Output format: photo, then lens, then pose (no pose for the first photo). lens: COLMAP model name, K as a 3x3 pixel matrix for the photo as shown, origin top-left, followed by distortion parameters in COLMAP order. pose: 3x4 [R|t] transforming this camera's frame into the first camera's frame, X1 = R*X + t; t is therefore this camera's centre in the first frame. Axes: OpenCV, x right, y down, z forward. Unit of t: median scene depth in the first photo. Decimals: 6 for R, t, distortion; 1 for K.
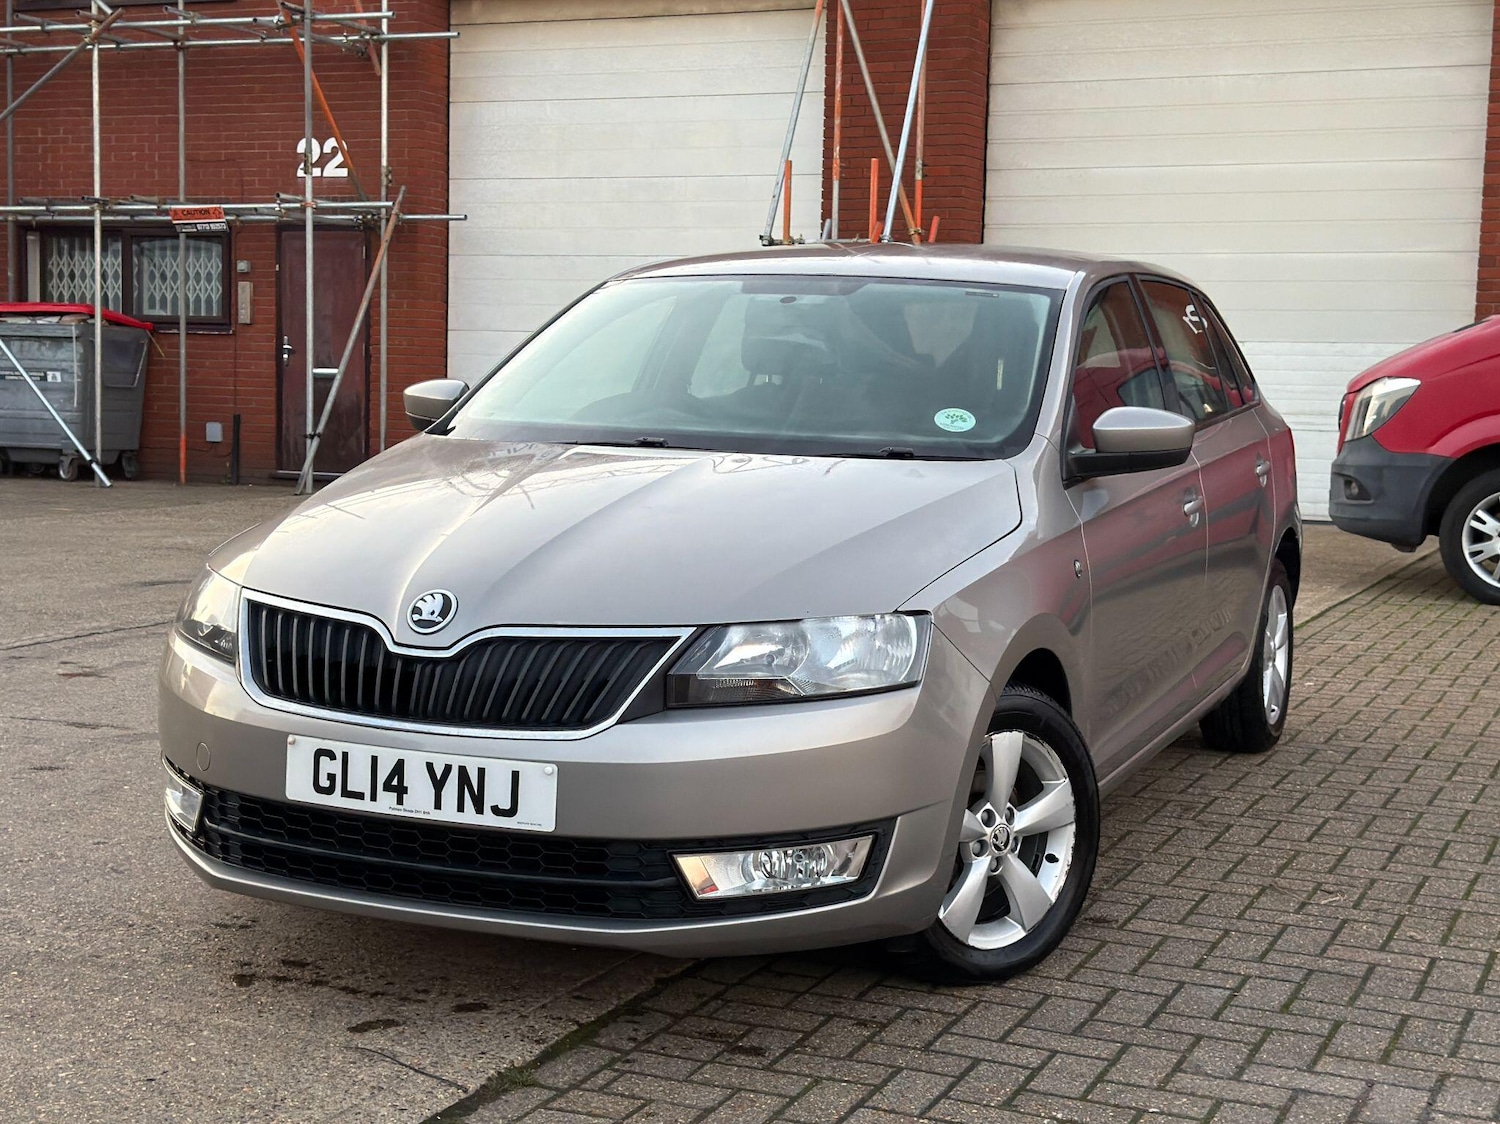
lens RADIAL K [[2167.7, 0, 766.9], [0, 2167.7, 588.7], [0, 0, 1]] dist [0.120577, -0.108468]
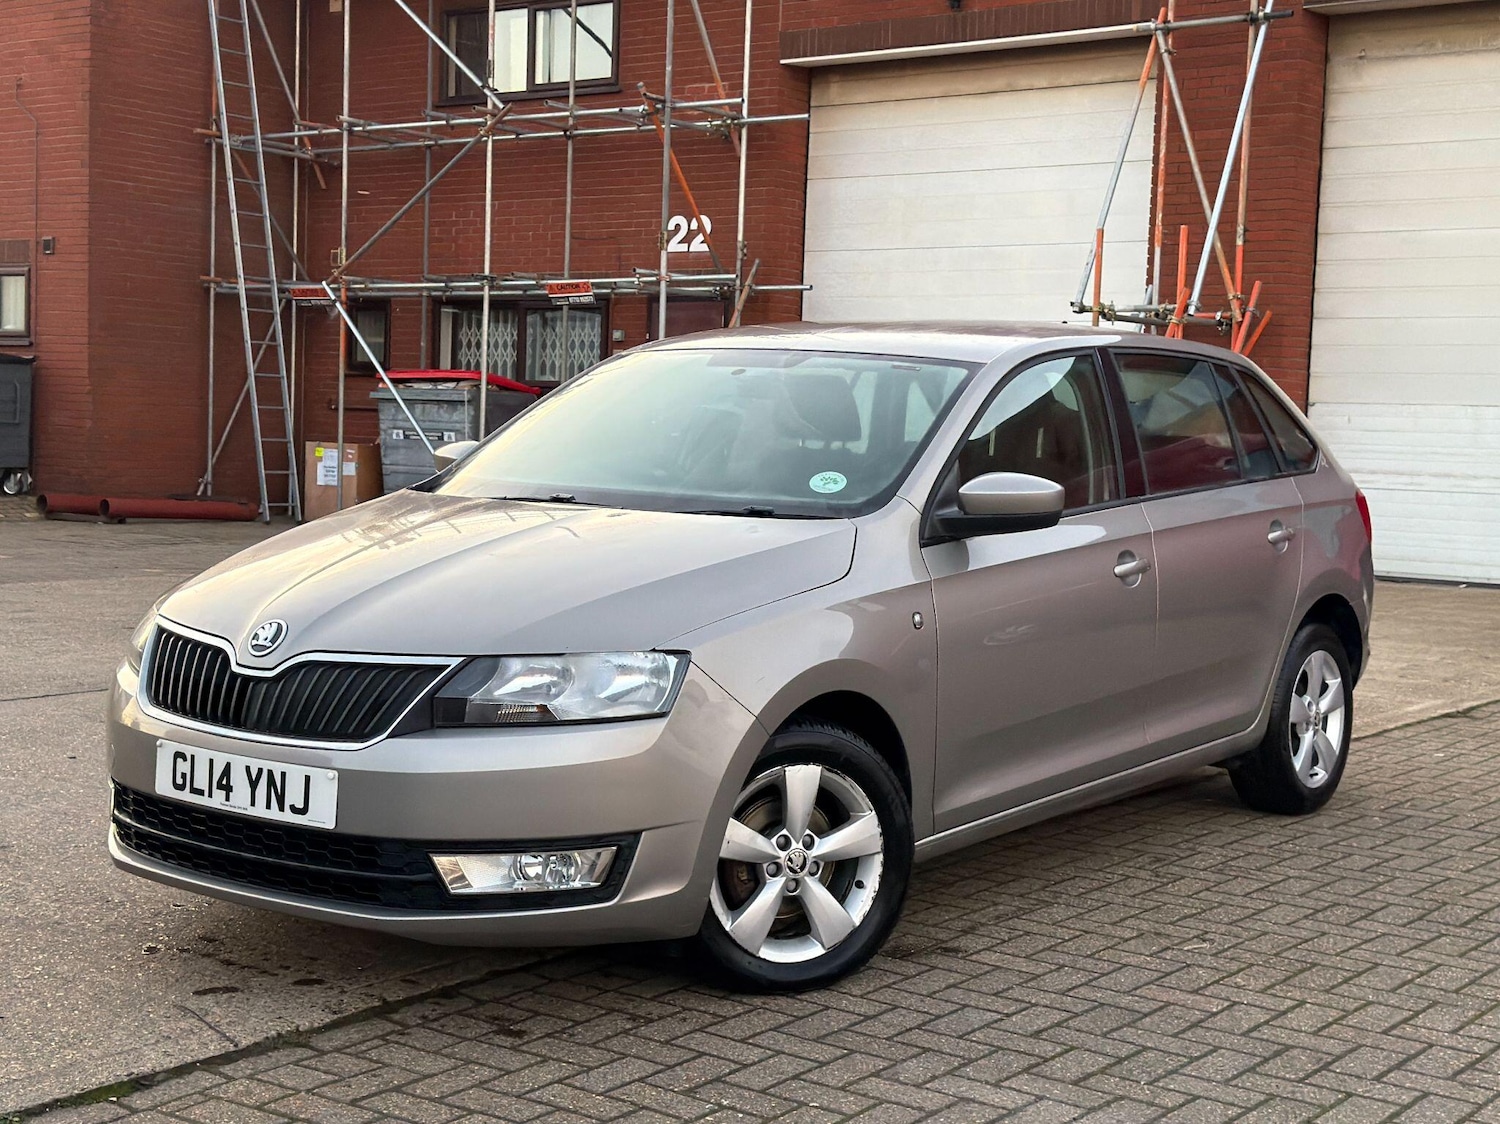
lens RADIAL K [[2157.1, 0, 750.0], [0, 2157.1, 562.0], [0, 0, 1]] dist [0.134552, -0.143739]
pose [[0.972889, 0.021082, -0.230311, 0.355001], [-0.030210, 0.998889, -0.036180, 0.003848], [0.229292, 0.042157, 0.972444, -0.080530]]
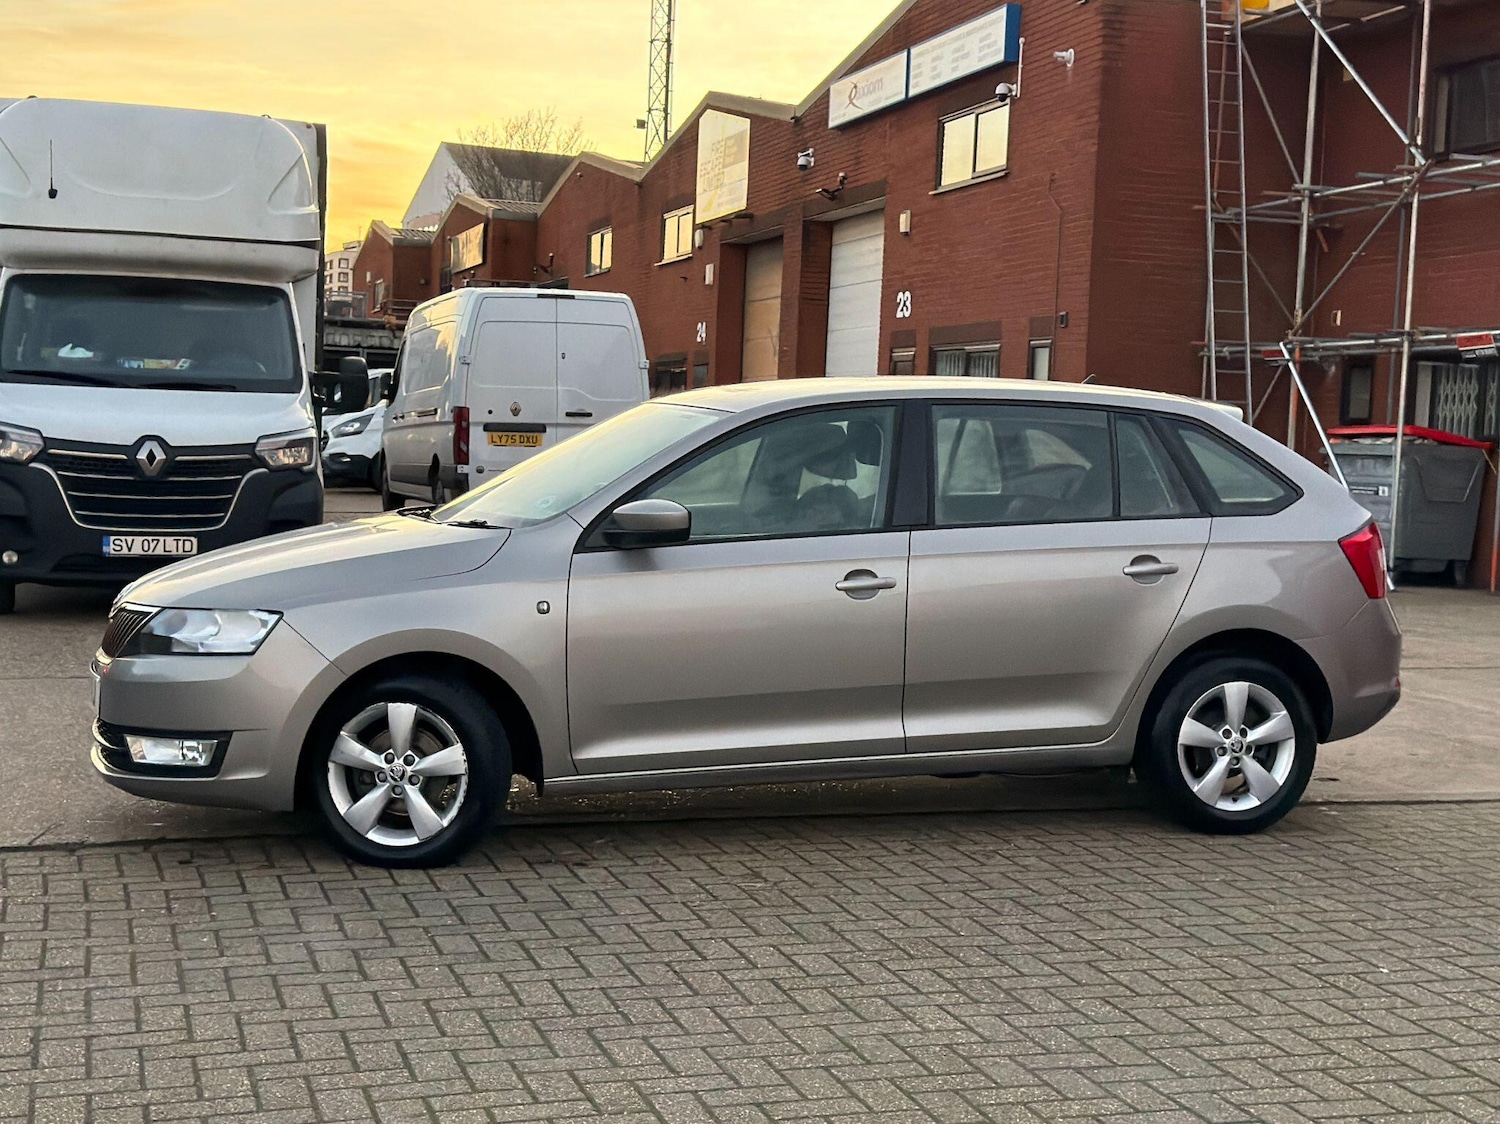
lens RADIAL K [[2167.7, 0, 766.9], [0, 2167.7, 588.7], [0, 0, 1]] dist [0.120577, -0.108468]
pose [[0.656344, 0.051588, -0.752696, 1.506162], [-0.093019, 0.995581, -0.012877, -0.018952], [0.748705, 0.078467, 0.658243, 0.194429]]
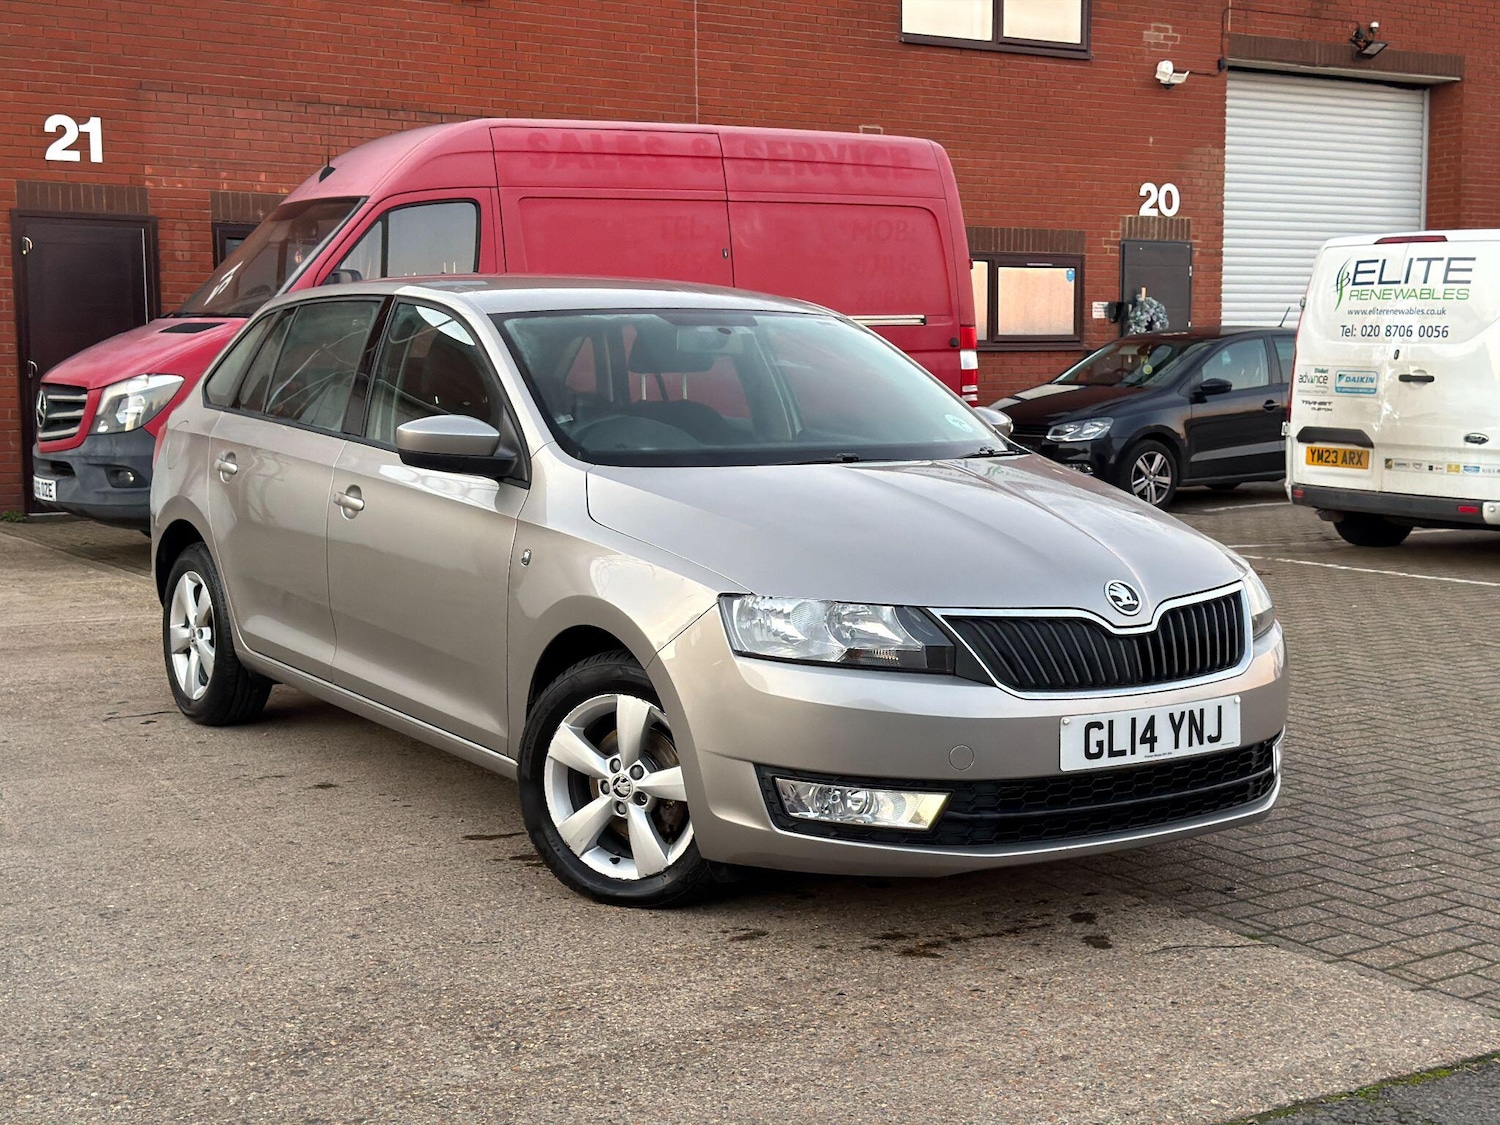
lens RADIAL K [[2093.2, 0, 746.9], [0, 2093.2, 594.7], [0, 0, 1]] dist [0.165274, -0.227174]
pose [[0.547409, -0.118229, 0.828472, -1.216645], [0.102351, 0.991997, 0.073937, -0.097894], [-0.830583, 0.044321, 0.555129, 0.491653]]
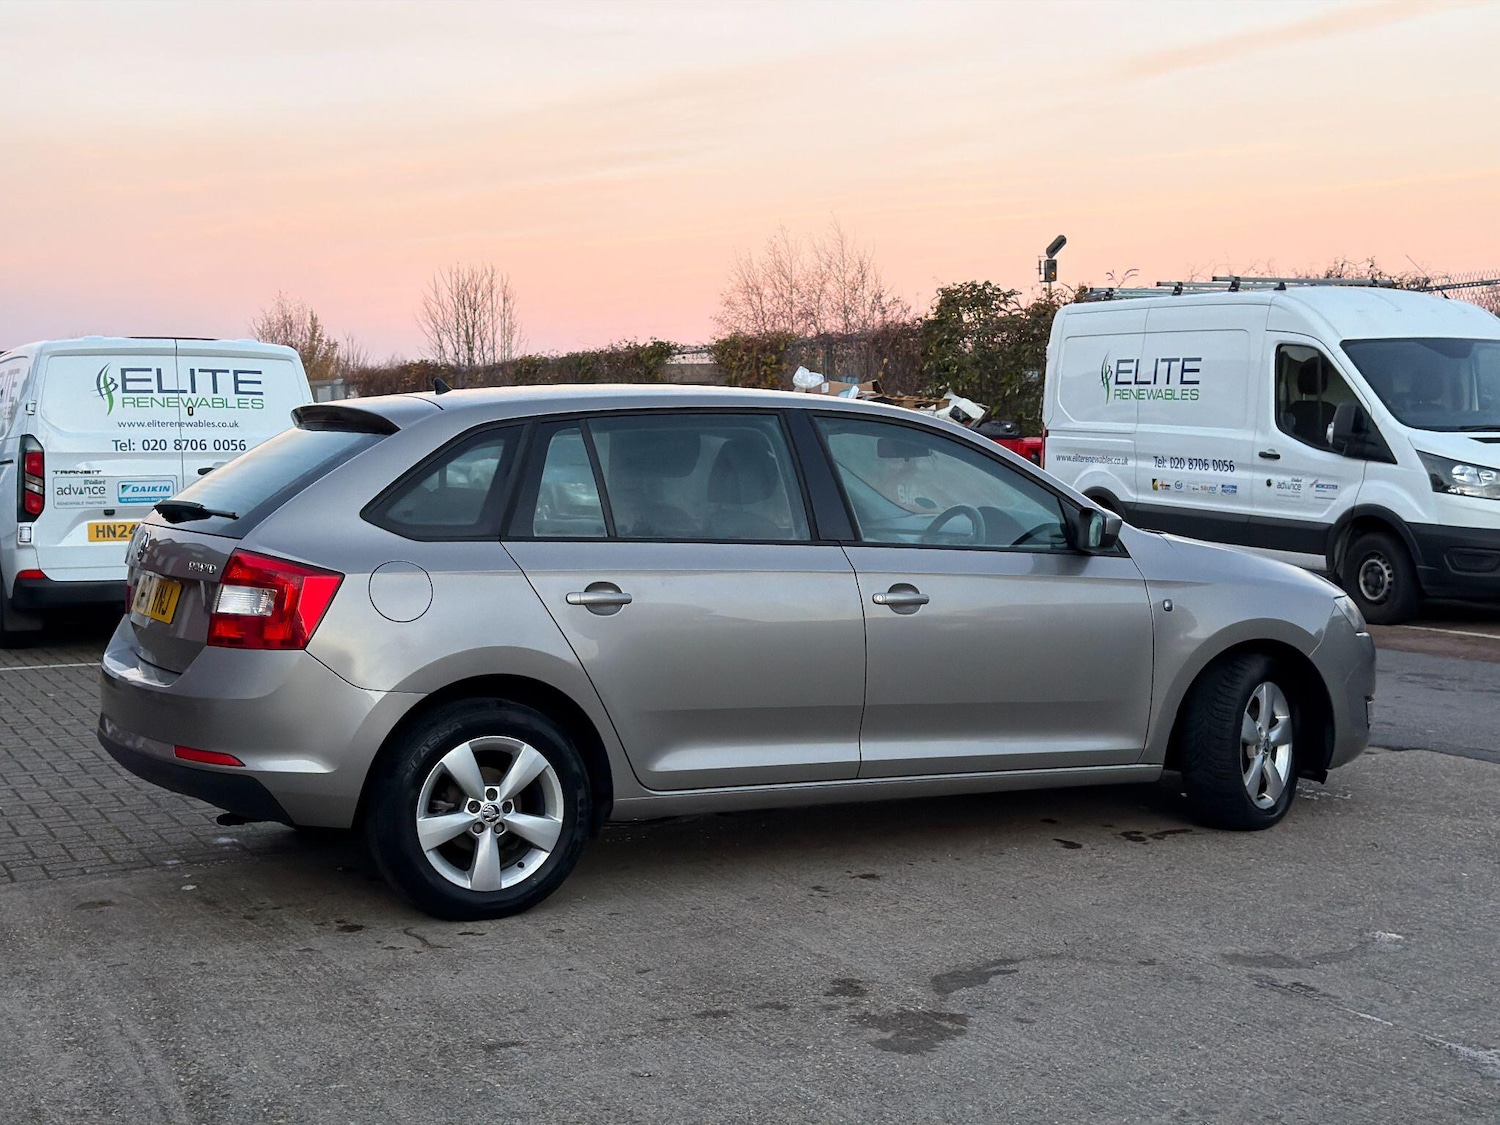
lens RADIAL K [[2093.2, 0, 746.9], [0, 2093.2, 594.7], [0, 0, 1]] dist [0.165274, -0.227174]
pose [[-0.764718, -0.066444, 0.640930, -1.067924], [0.066842, 0.981123, 0.181463, -0.382416], [-0.640889, 0.181609, -0.745842, 2.807259]]
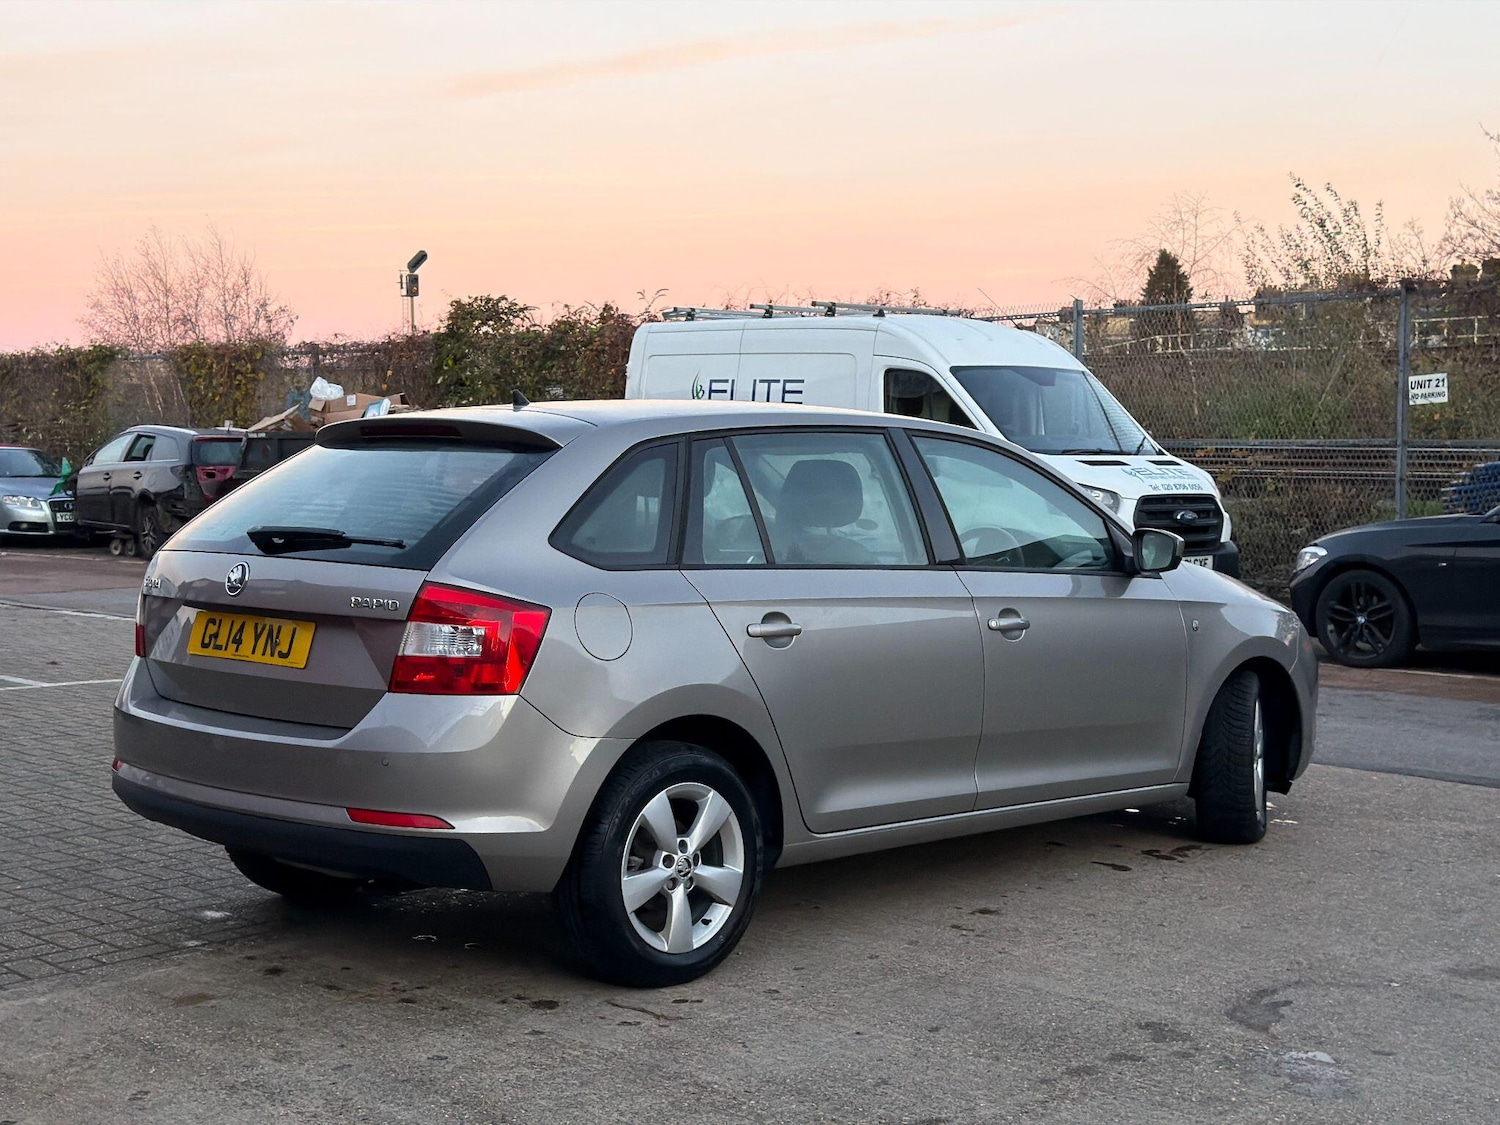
lens RADIAL K [[2093.2, 0, 746.9], [0, 2093.2, 594.7], [0, 0, 1]] dist [0.165274, -0.227174]
pose [[-0.928903, -0.049986, 0.366935, -0.525011], [0.021685, 0.981806, 0.188643, -0.401114], [-0.369688, 0.183188, -0.910919, 3.027847]]
